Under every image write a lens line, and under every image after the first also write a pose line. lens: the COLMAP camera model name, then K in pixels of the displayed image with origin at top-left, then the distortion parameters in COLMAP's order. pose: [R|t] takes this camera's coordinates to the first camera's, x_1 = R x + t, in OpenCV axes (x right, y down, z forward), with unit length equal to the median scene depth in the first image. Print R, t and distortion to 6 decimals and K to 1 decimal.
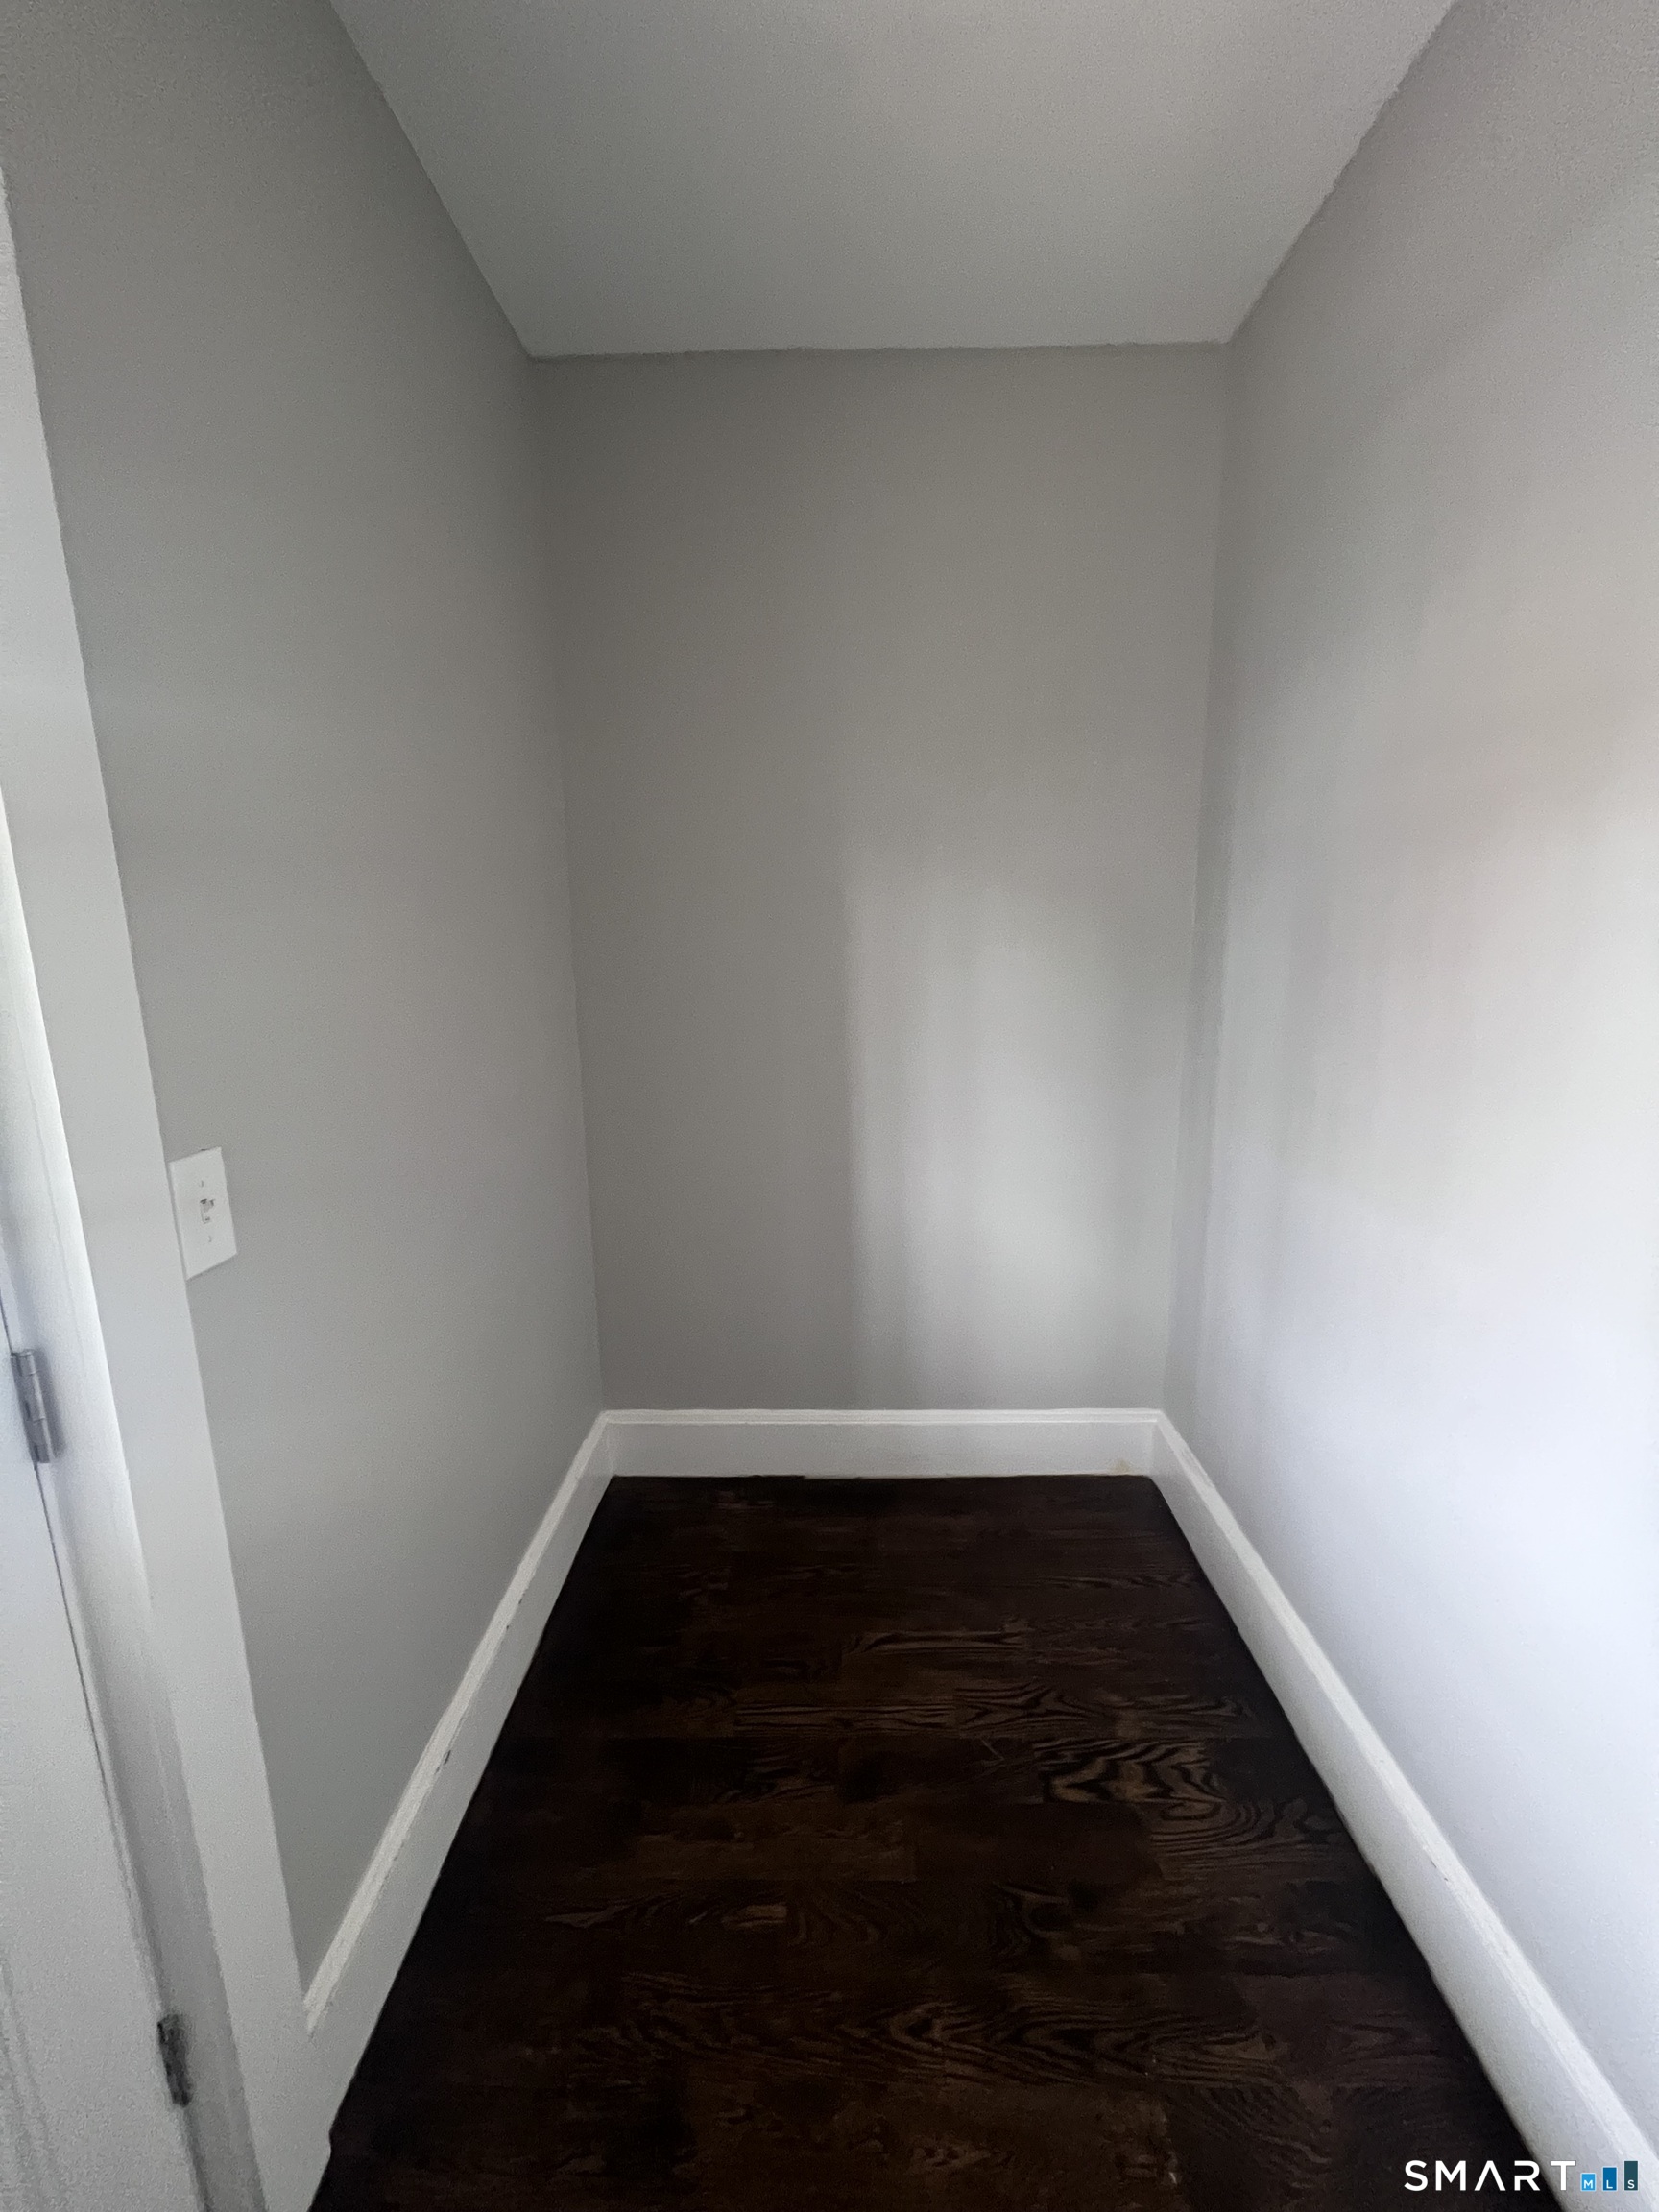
lens RADIAL K [[886.7, 0, 832.6], [0, 886.7, 1101.5], [0, 0, 1]] dist [-0.002650, -0.000174]
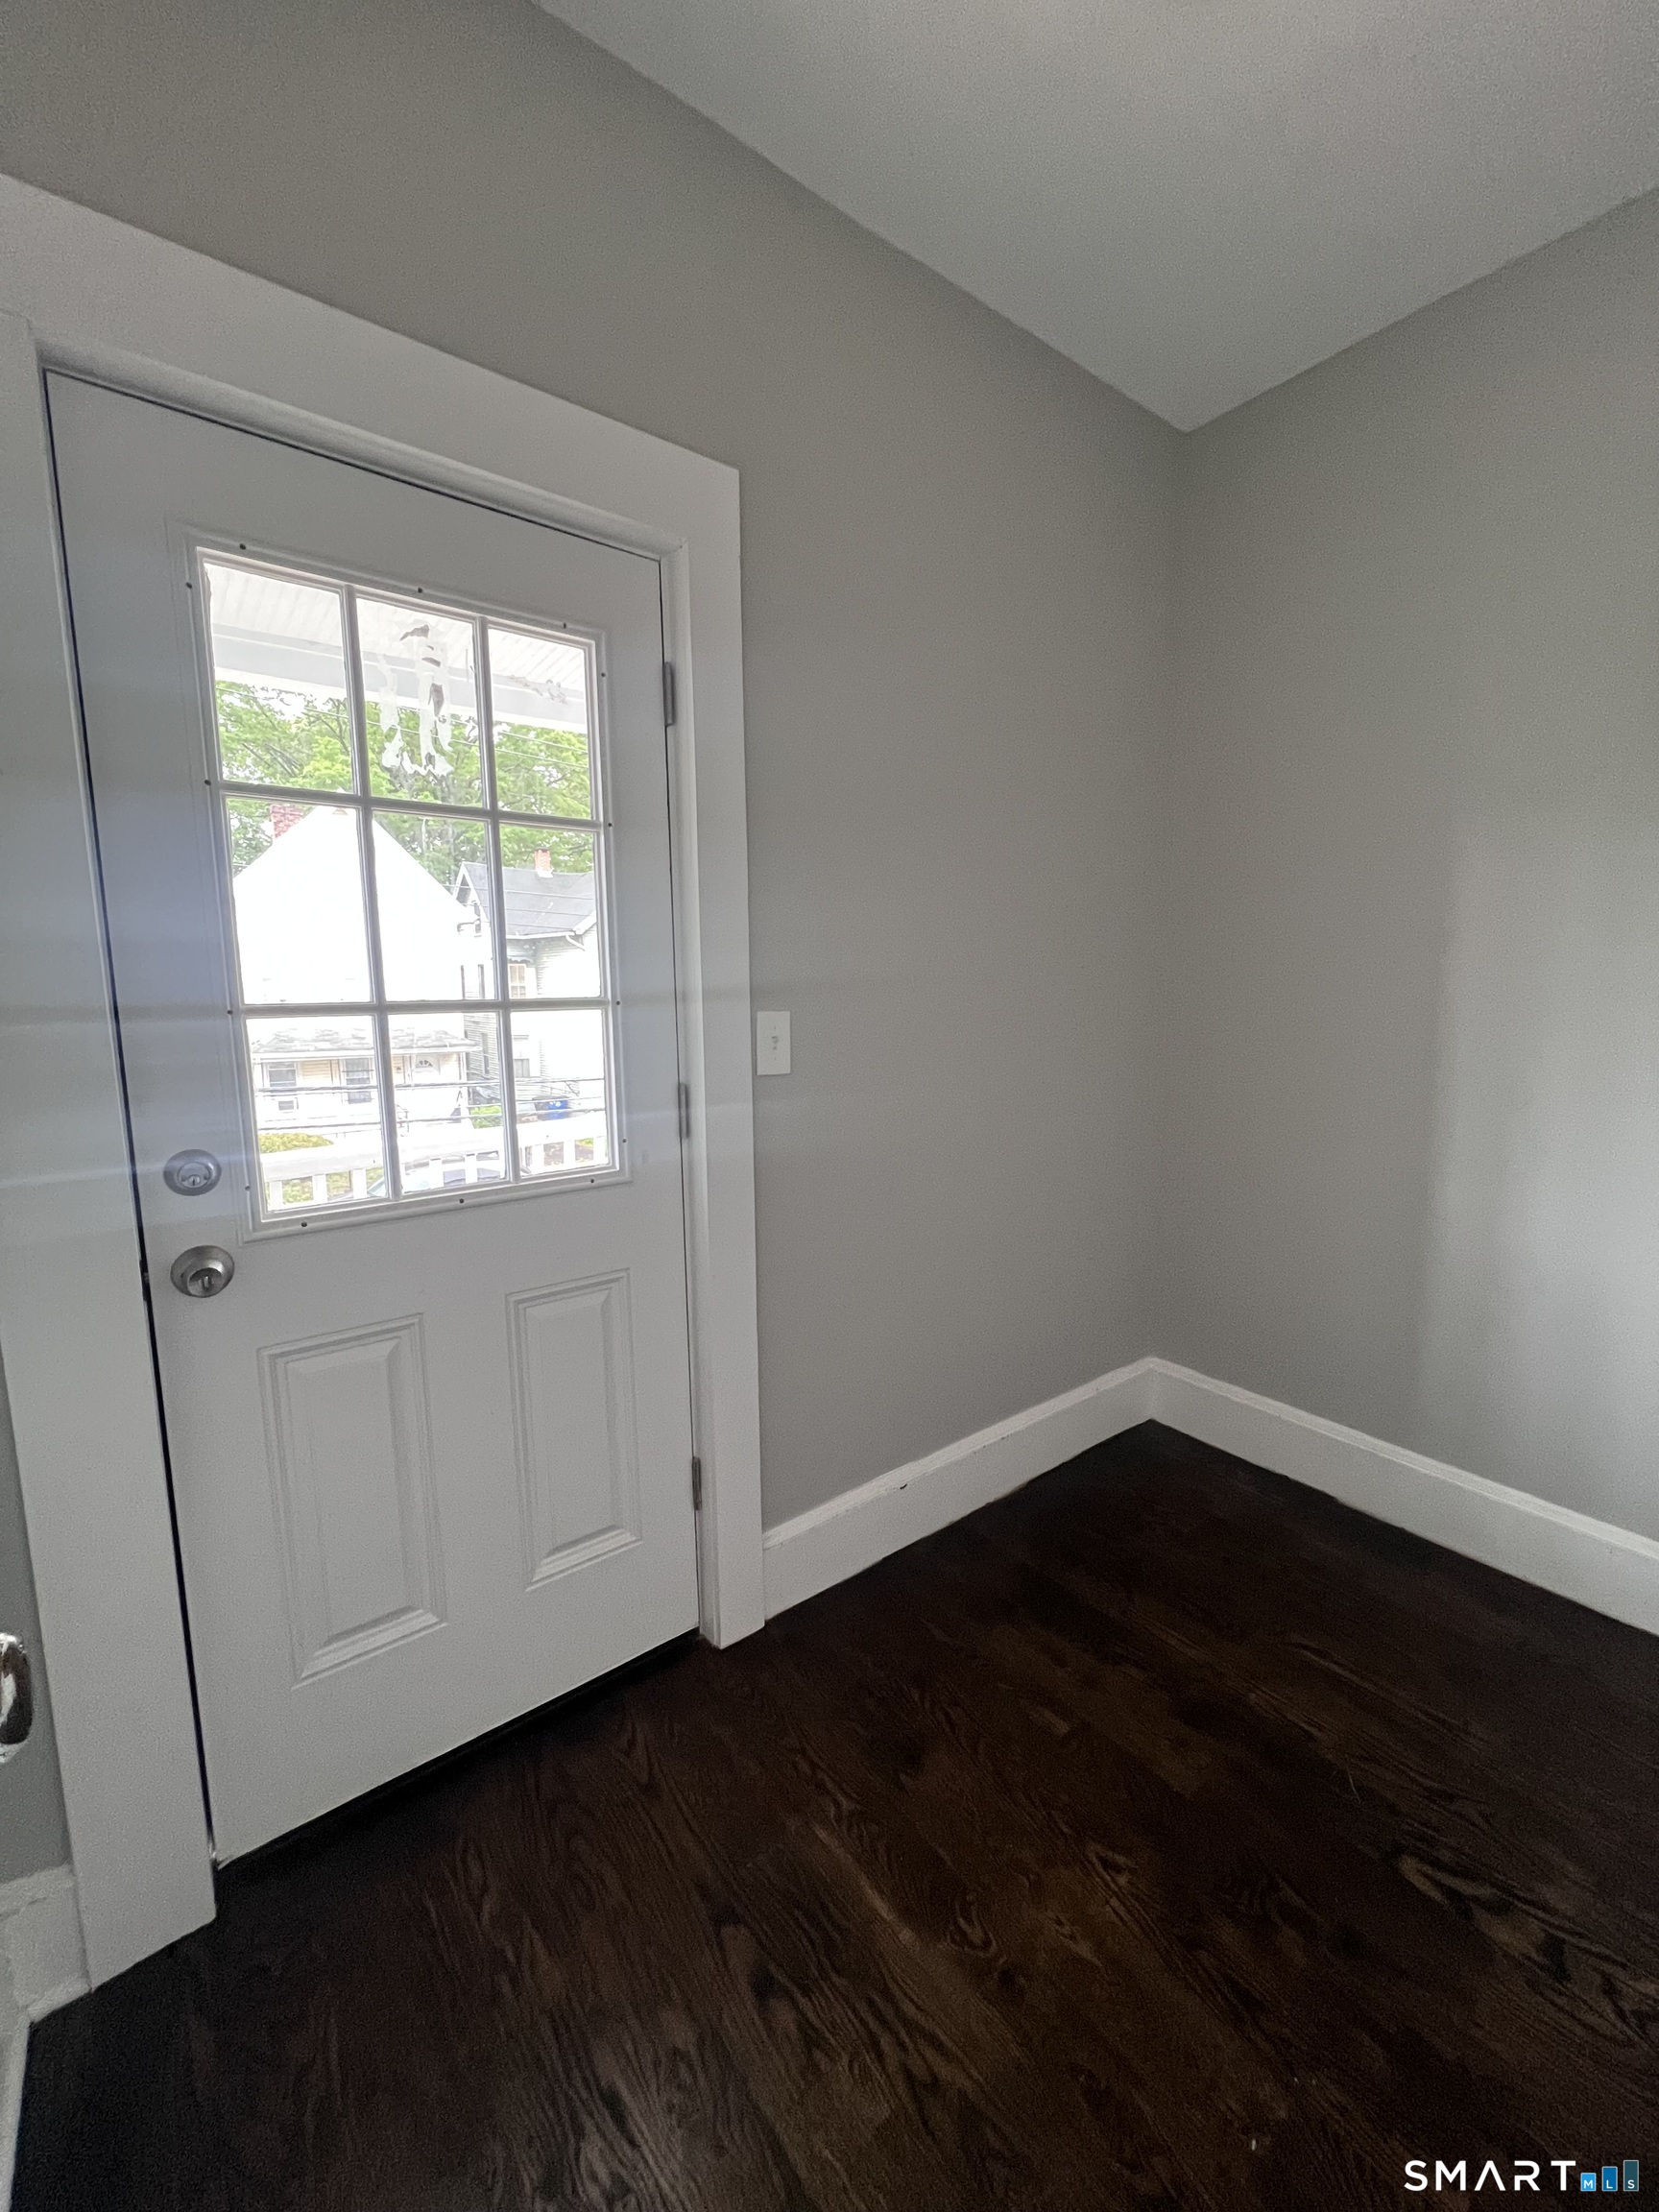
lens RADIAL K [[886.7, 0, 825.1], [0, 886.7, 1110.2], [0, 0, 1]] dist [-0.002650, -0.000174]
pose [[0.617076, 0.123180, -0.777203, 0.486923], [-0.146314, 0.988409, 0.040485, 0.105231], [0.773181, 0.088734, 0.627947, -0.033702]]
